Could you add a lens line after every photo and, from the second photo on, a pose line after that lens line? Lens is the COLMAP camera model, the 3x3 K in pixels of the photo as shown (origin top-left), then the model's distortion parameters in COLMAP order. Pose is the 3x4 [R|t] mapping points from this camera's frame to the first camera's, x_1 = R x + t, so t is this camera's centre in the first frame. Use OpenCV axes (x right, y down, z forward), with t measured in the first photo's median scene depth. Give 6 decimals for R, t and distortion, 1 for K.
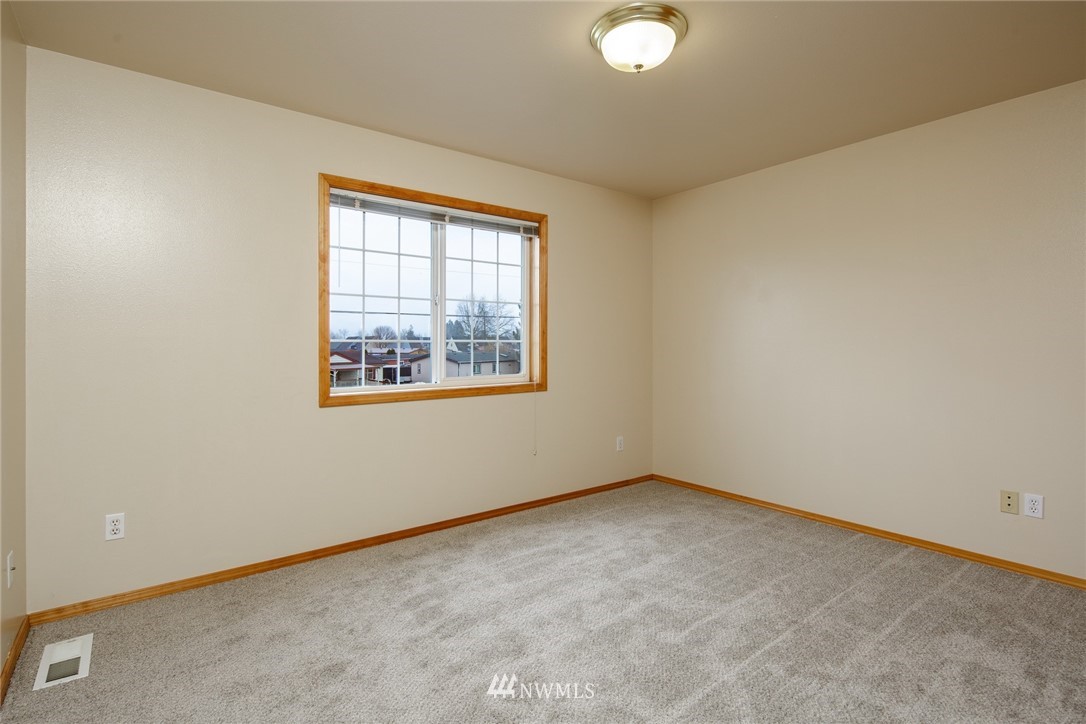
lens RADIAL K [[528.8, 0, 527.9], [0, 528.8, 351.0], [0, 0, 1]] dist [0.008356, -0.003867]
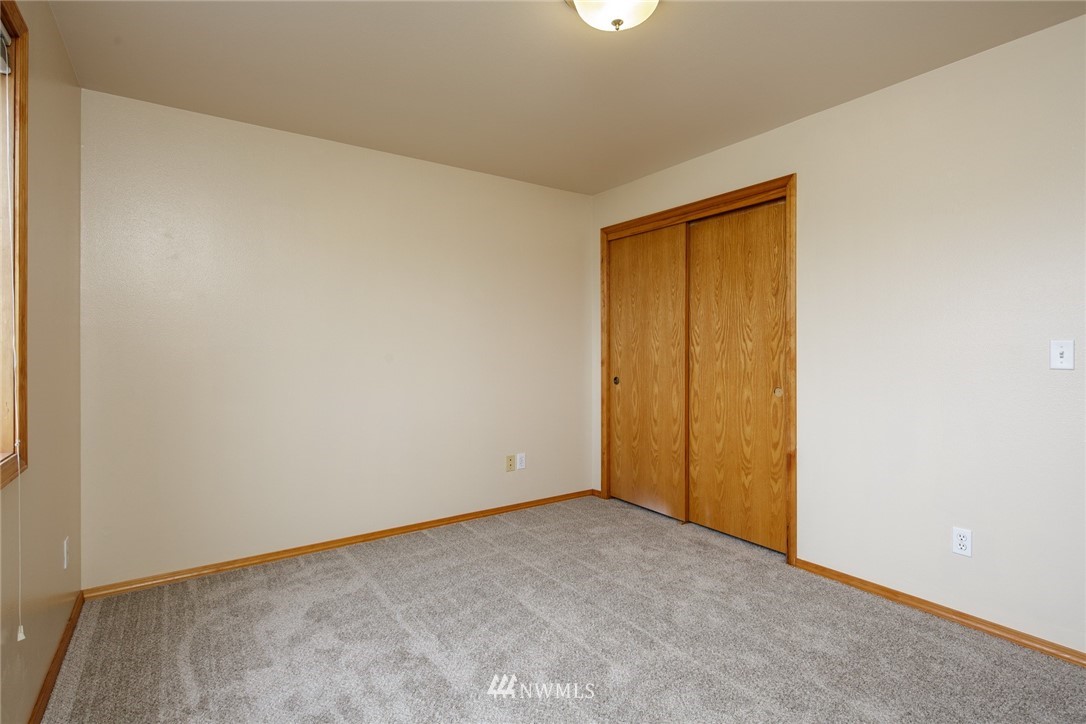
lens RADIAL K [[528.8, 0, 563.9], [0, 528.8, 350.3], [0, 0, 1]] dist [0.008356, -0.003867]
pose [[0.022698, 0.001380, 0.999741, -0.450101], [0.013358, 0.999909, -0.001684, -0.009879], [-0.999653, 0.013393, 0.022677, 0.742537]]
